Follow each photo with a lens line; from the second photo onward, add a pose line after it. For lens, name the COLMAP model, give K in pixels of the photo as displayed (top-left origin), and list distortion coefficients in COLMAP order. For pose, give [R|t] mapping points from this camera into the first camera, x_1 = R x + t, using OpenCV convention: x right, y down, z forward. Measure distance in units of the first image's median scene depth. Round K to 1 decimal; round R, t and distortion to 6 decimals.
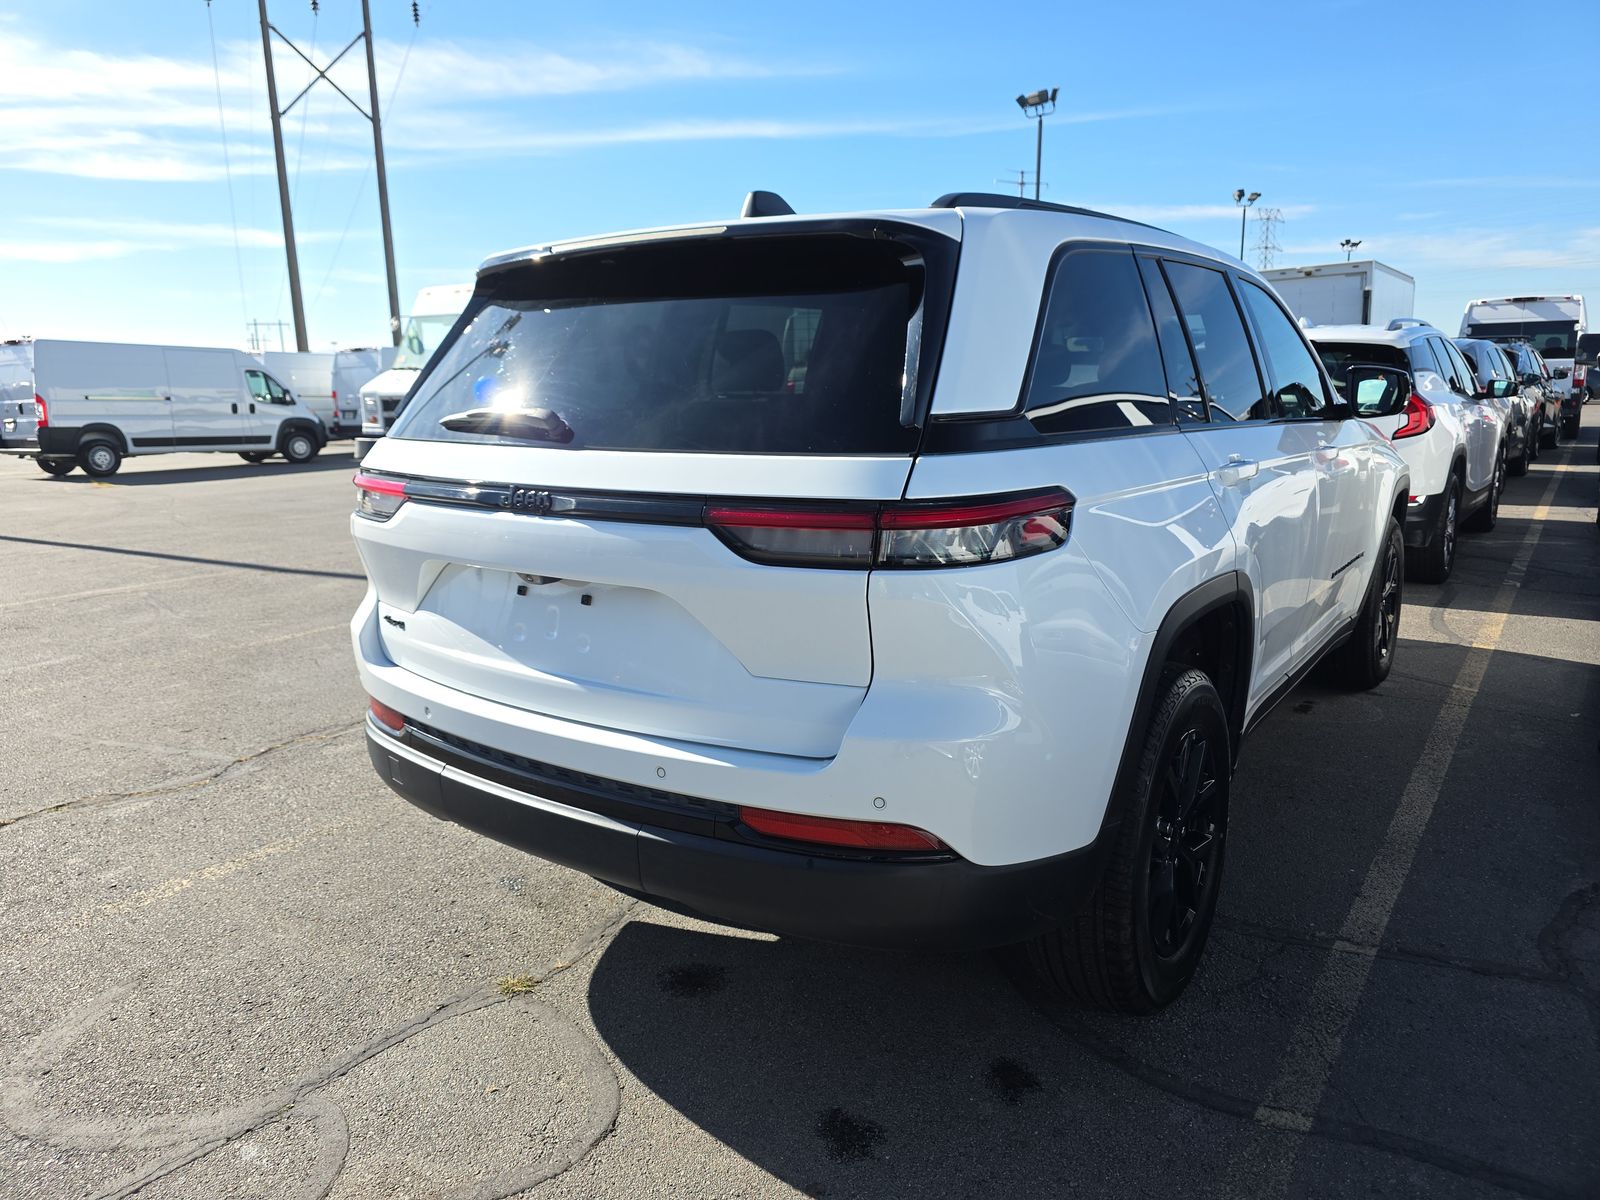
lens RADIAL K [[1084.1, 0, 756.8], [0, 1084.1, 599.6], [0, 0, 1]] dist [0.037951, -0.037654]
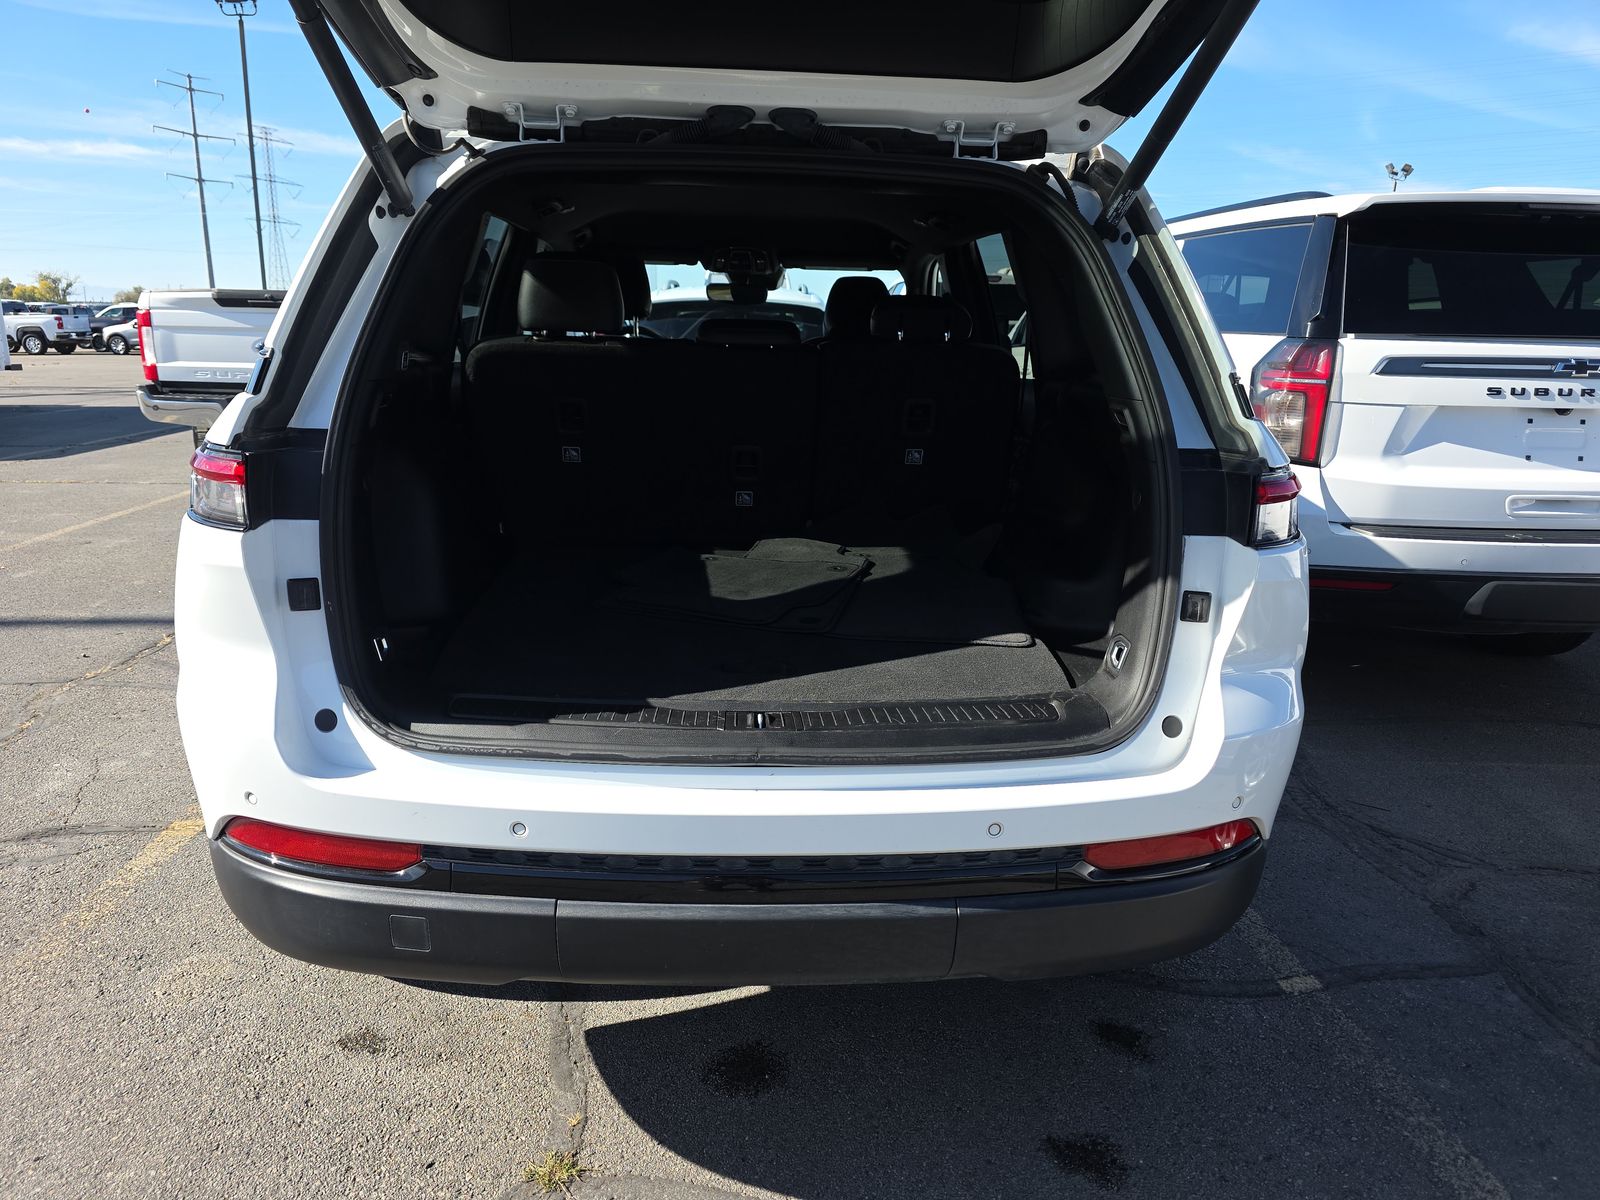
lens RADIAL K [[1096.1, 0, 772.0], [0, 1096.1, 621.9], [0, 0, 1]] dist [0.041380, -0.038419]
pose [[0.771138, -0.130437, 0.623164, -0.491984], [0.089614, 0.991281, 0.096596, -0.057995], [-0.630330, -0.018645, 0.776103, 0.338755]]
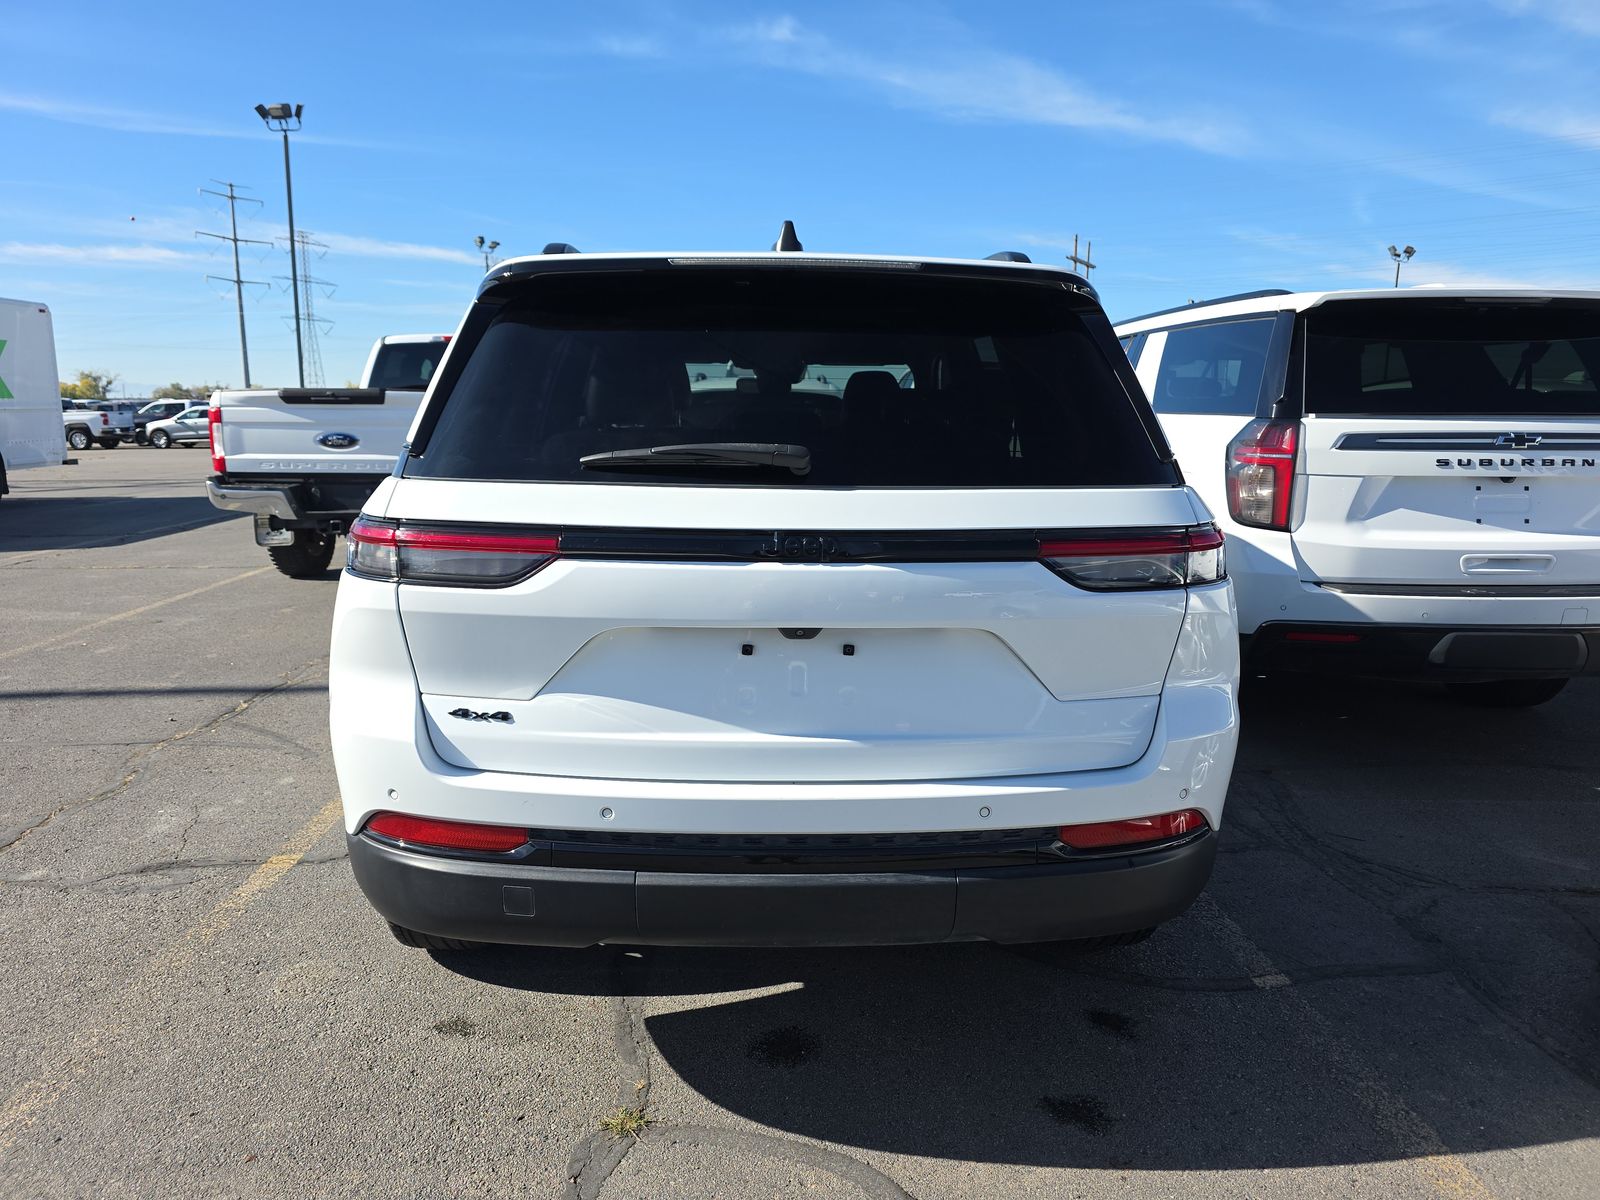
lens RADIAL K [[1096.1, 0, 772.0], [0, 1096.1, 621.9], [0, 0, 1]] dist [0.041380, -0.038419]
pose [[0.782003, -0.094029, 0.616142, -0.595785], [0.102036, 0.994531, 0.022271, -0.038958], [-0.614866, 0.045453, 0.787320, 0.225934]]
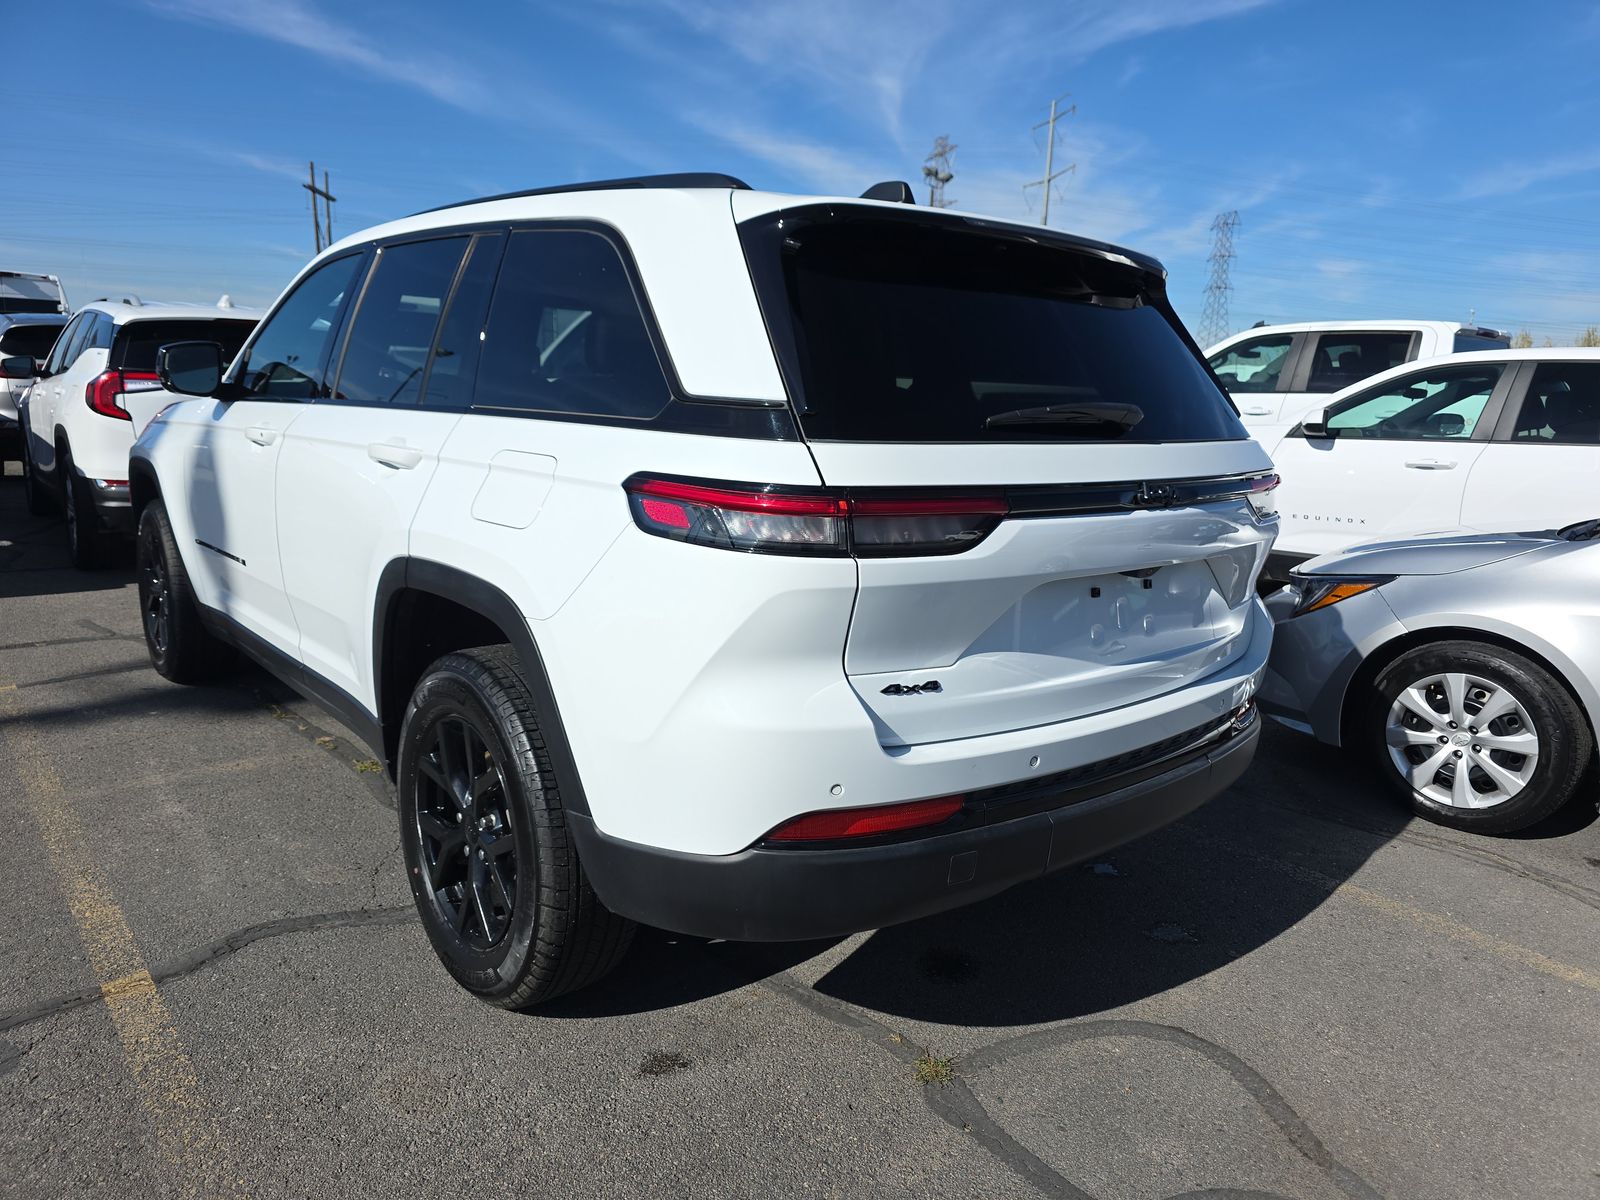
lens RADIAL K [[1098.7, 0, 798.4], [0, 1098.7, 588.1], [0, 0, 1]] dist [0.035711, -0.044750]
pose [[0.209975, -0.160325, 0.964472, -0.983753], [0.148568, 0.980240, 0.130601, -0.145683], [-0.966353, 0.115866, 0.229645, 0.823164]]
